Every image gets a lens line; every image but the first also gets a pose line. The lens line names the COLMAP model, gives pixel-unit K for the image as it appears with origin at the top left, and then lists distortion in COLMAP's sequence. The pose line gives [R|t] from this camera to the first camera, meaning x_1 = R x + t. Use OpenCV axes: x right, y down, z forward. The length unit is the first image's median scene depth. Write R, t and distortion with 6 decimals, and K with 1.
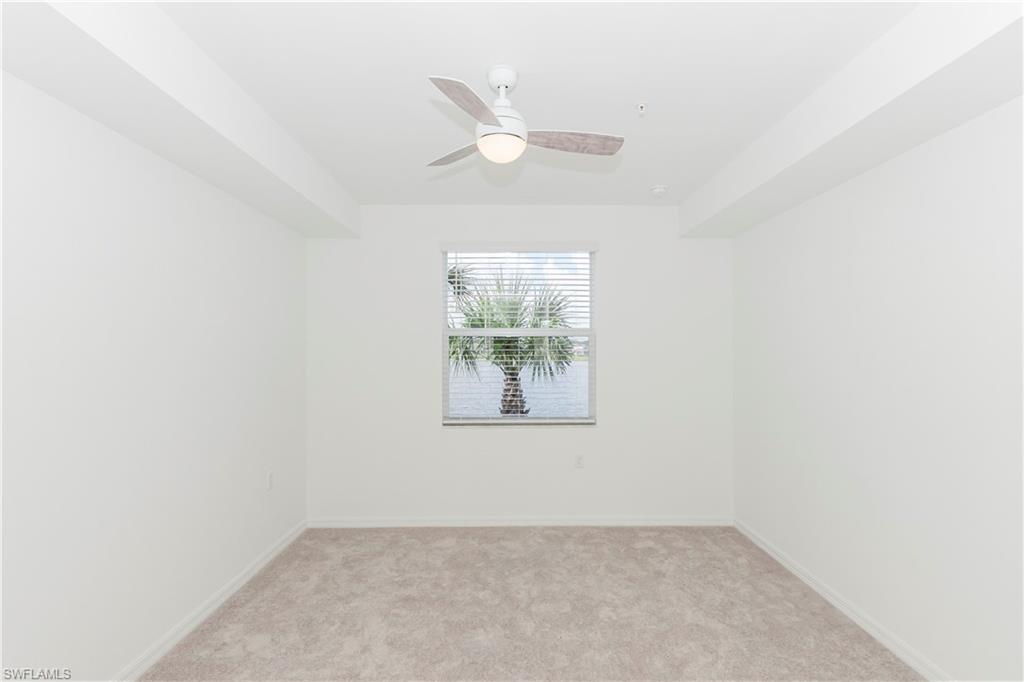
lens RADIAL K [[515.1, 0, 511.5], [0, 515.1, 342.8], [0, 0, 1]] dist [0.002253, 0.000497]
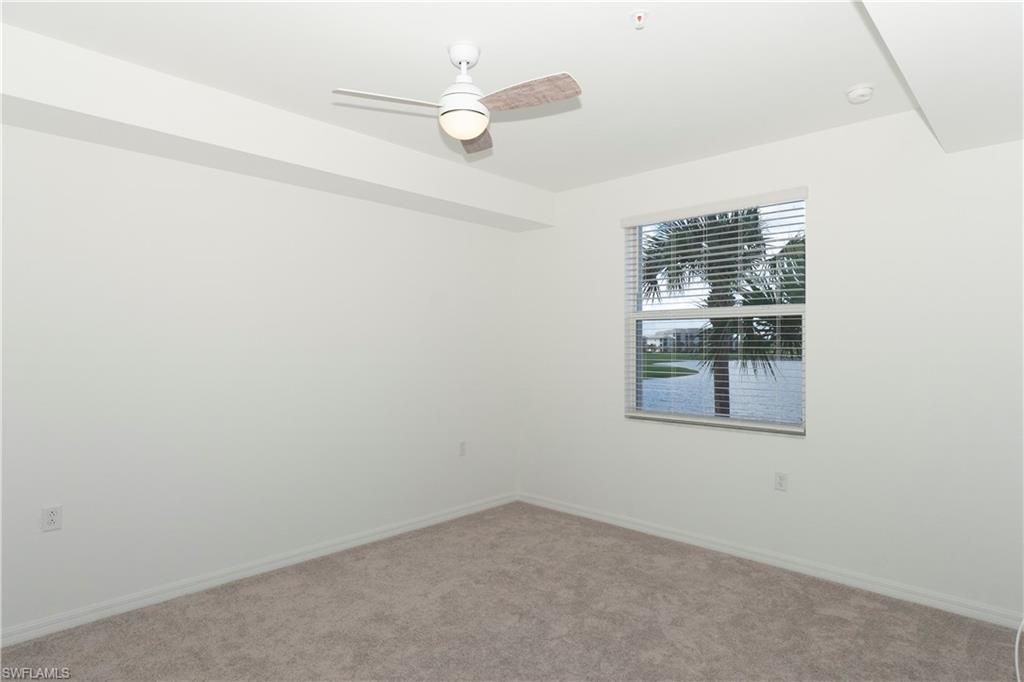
lens RADIAL K [[567.9, 0, 512.4], [0, 567.9, 339.1], [0, 0, 1]] dist [-0.004830, 0.001545]
pose [[0.729780, 0.002213, -0.683678, 0.465460], [0.003317, 0.999972, 0.006777, 0.018359], [0.683674, -0.007213, 0.729752, 0.152344]]
